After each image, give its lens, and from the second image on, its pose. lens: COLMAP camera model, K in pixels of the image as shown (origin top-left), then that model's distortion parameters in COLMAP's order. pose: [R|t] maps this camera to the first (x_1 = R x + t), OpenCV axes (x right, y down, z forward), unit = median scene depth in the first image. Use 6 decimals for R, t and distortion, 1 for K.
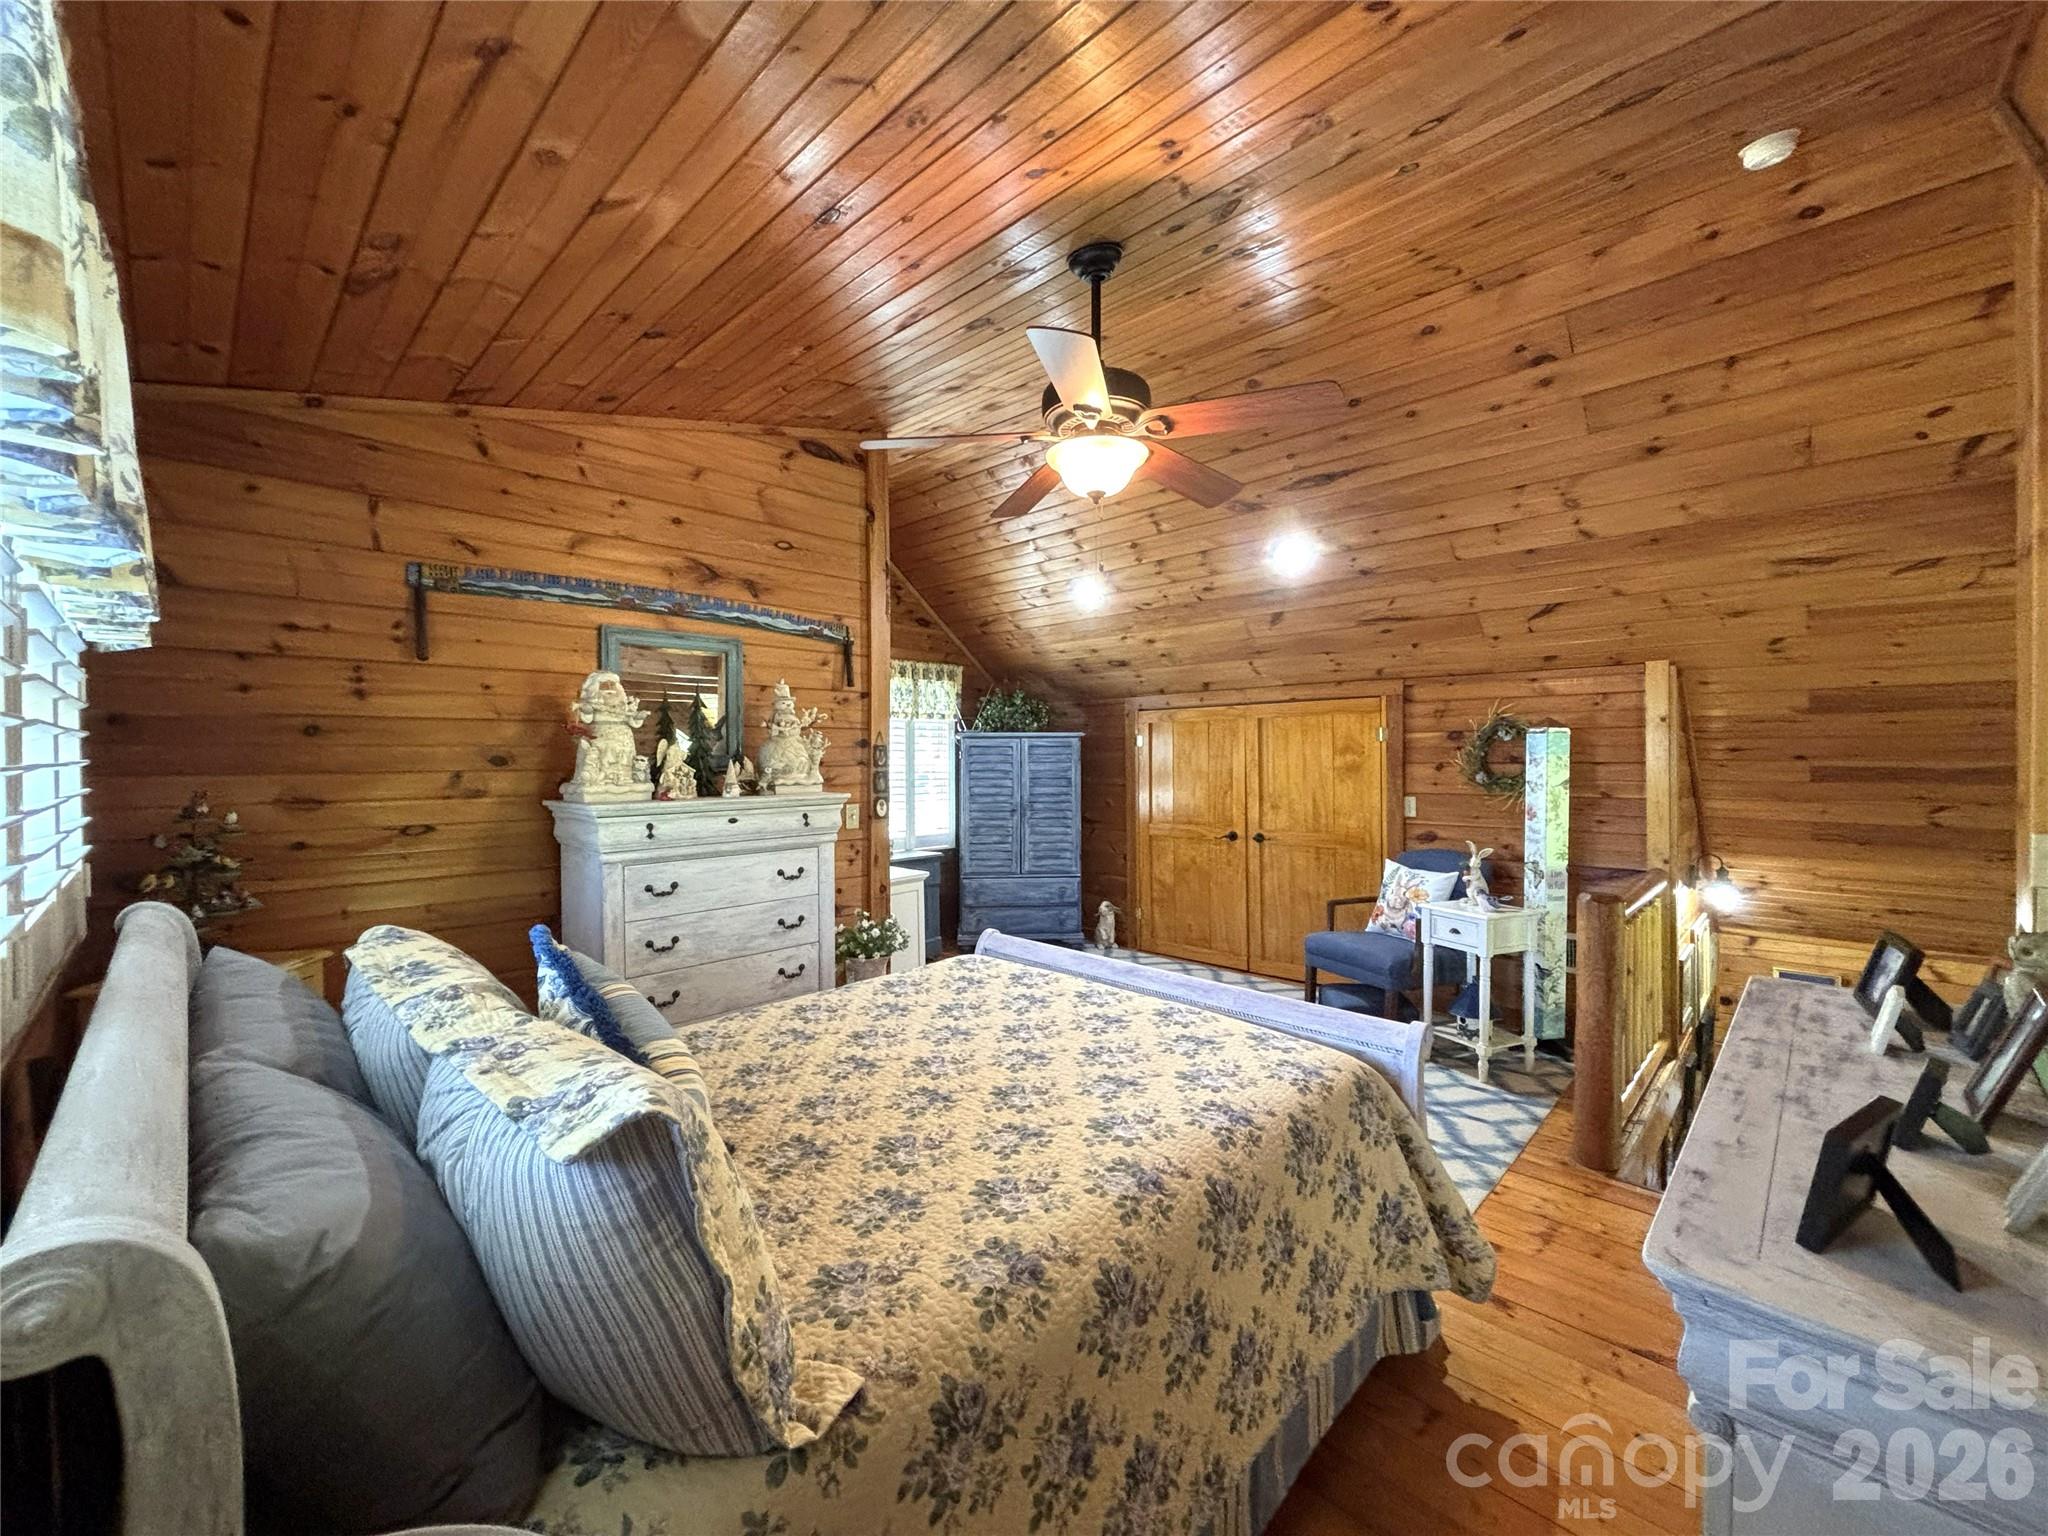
lens RADIAL K [[838.0, 0, 1019.5], [0, 838.0, 765.0], [0, 0, 1]] dist [0.001950, -0.001297]
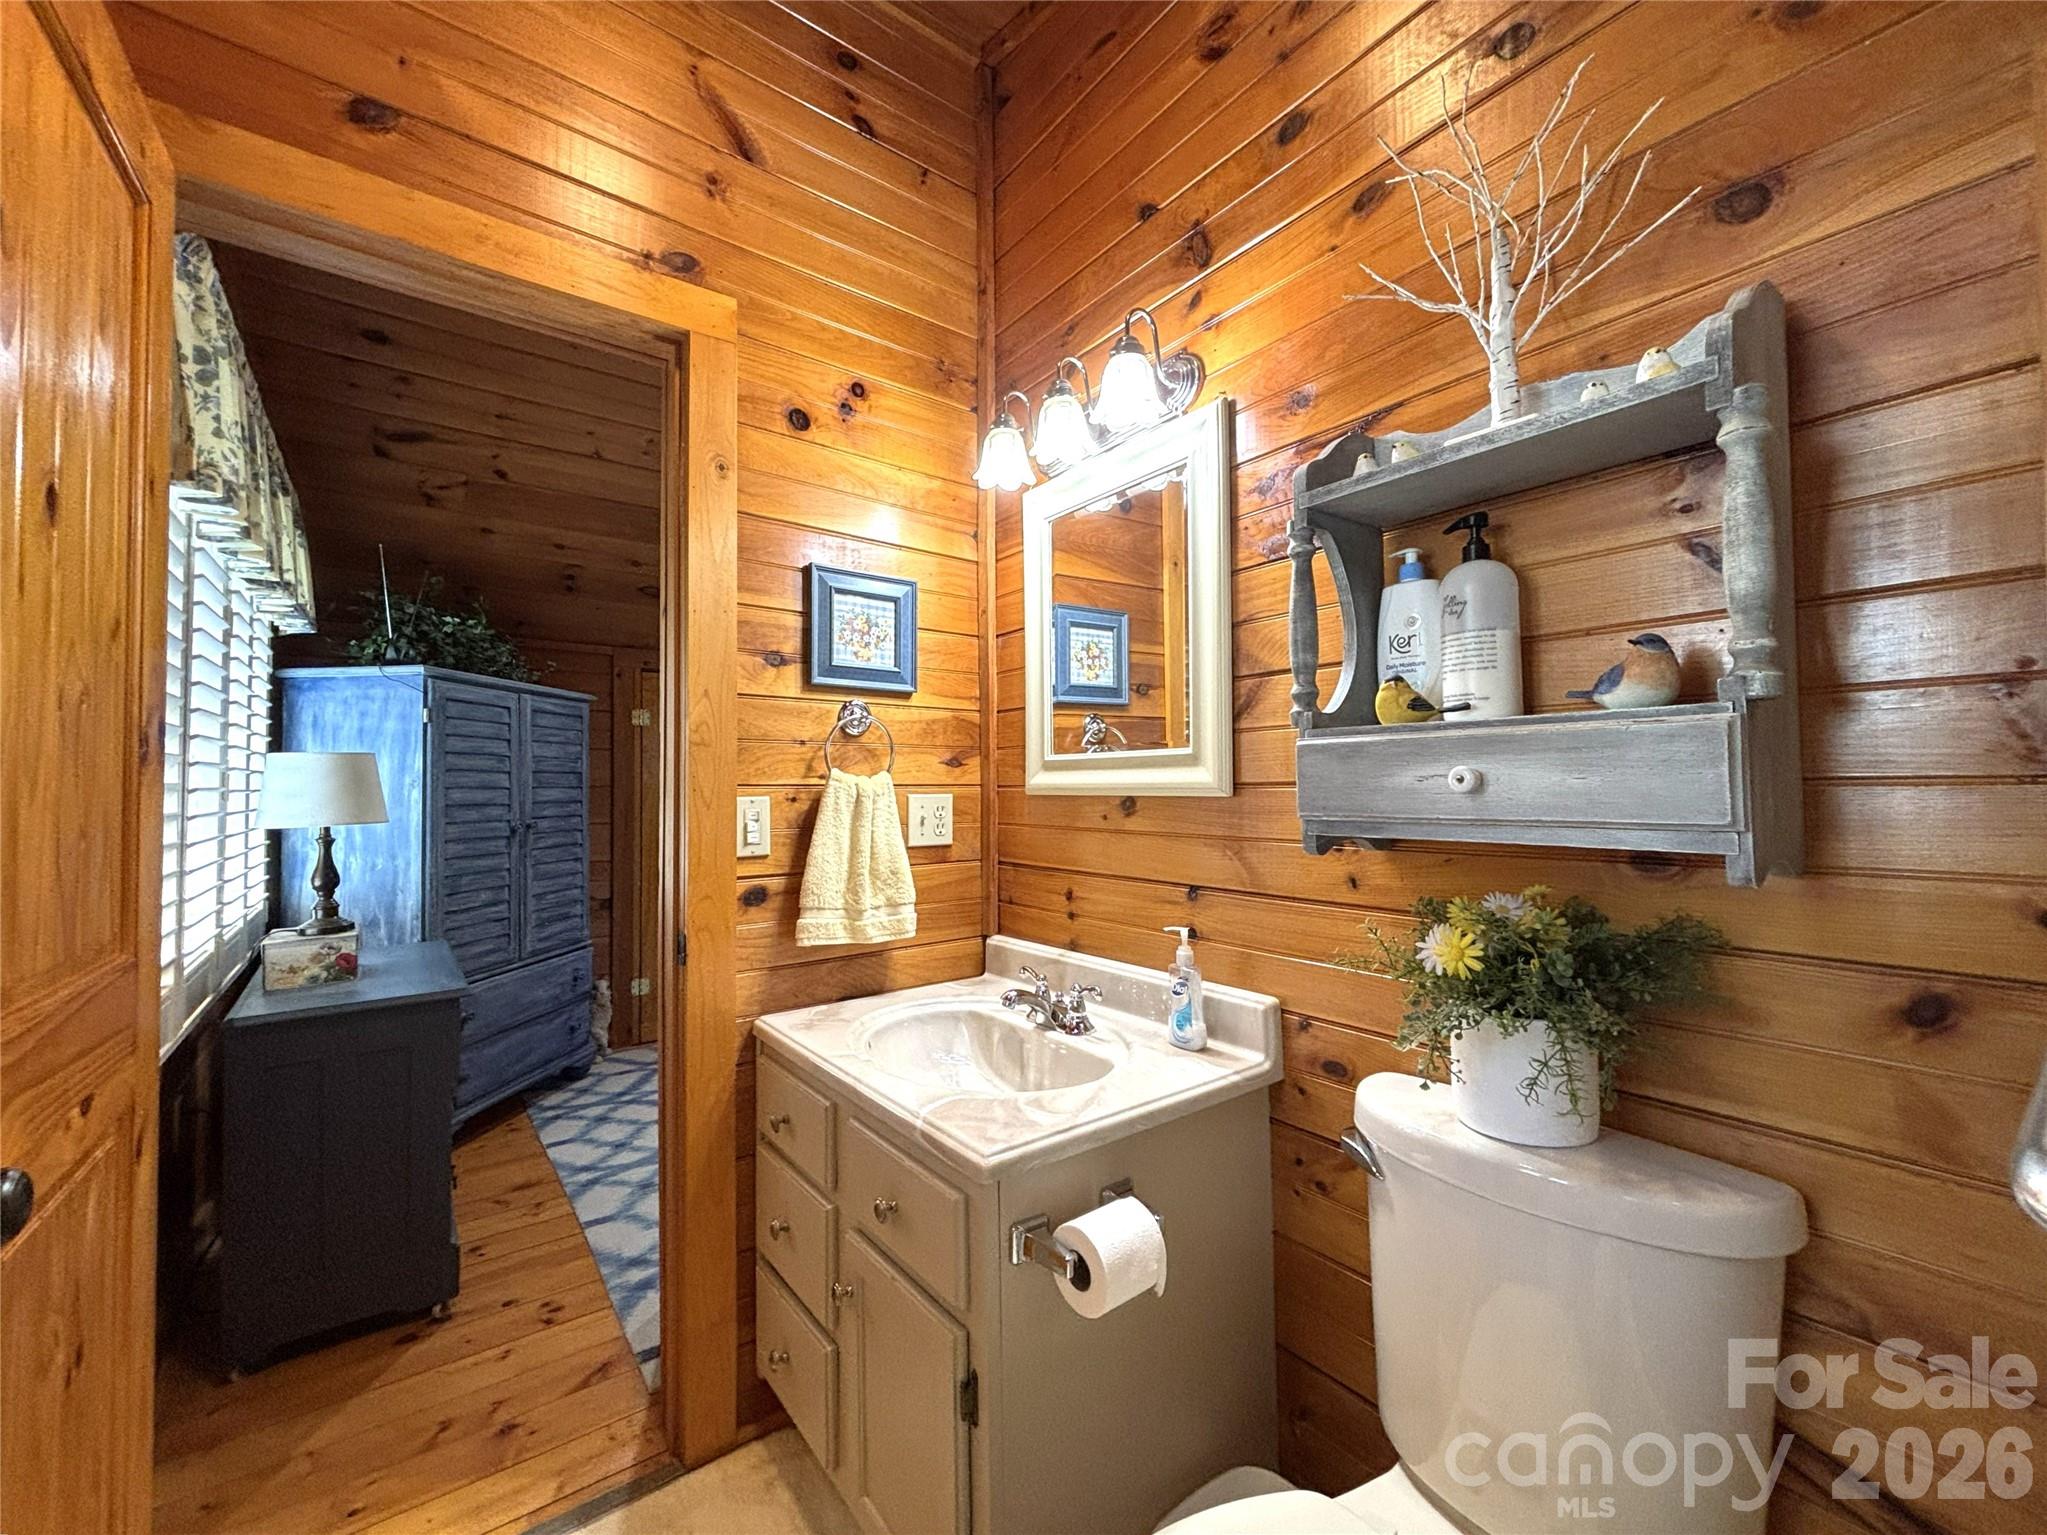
lens RADIAL K [[837.6, 0, 1014.4], [0, 837.6, 777.6], [0, 0, 1]] dist [0.001950, -0.001297]
pose [[0.167688, 0.018100, 0.985674, -0.680801], [0.012847, 0.999706, -0.020543, 0.050893], [-0.985756, 0.016108, 0.167406, 0.932578]]
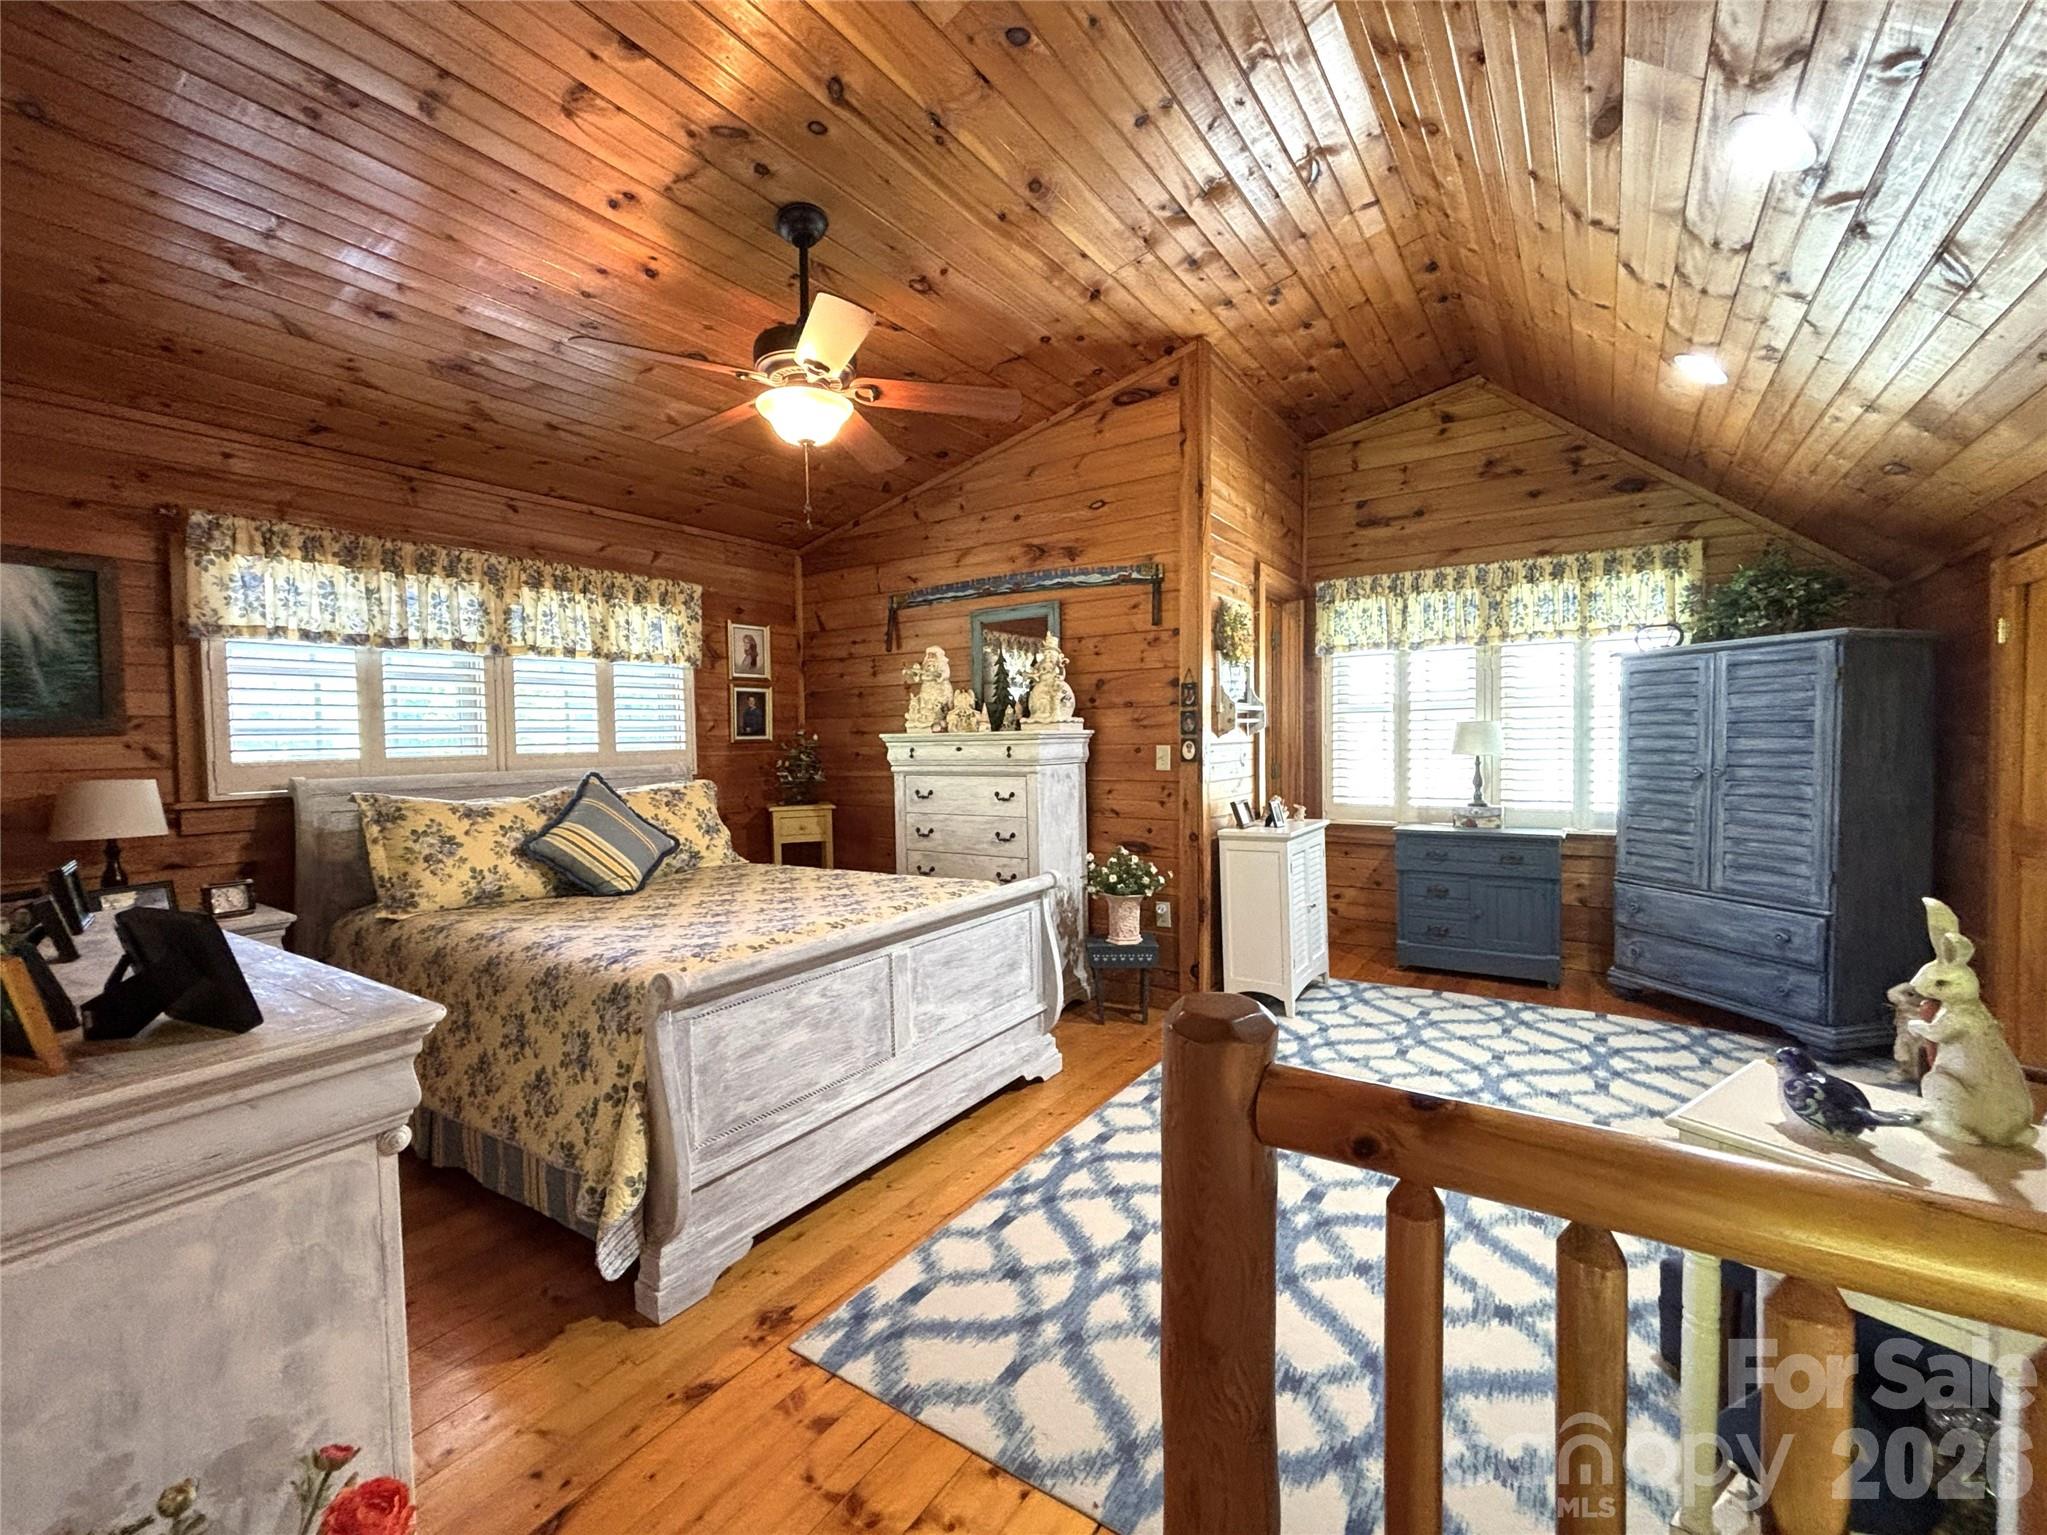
lens RADIAL K [[837.6, 0, 1014.4], [0, 837.6, 769.7], [0, 0, 1]] dist [0.001950, -0.001297]
pose [[0.160235, 0.043558, -0.986117, 0.735734], [0.004047, 0.998989, 0.044784, 0.030577], [0.987071, -0.011167, 0.159896, 0.666105]]
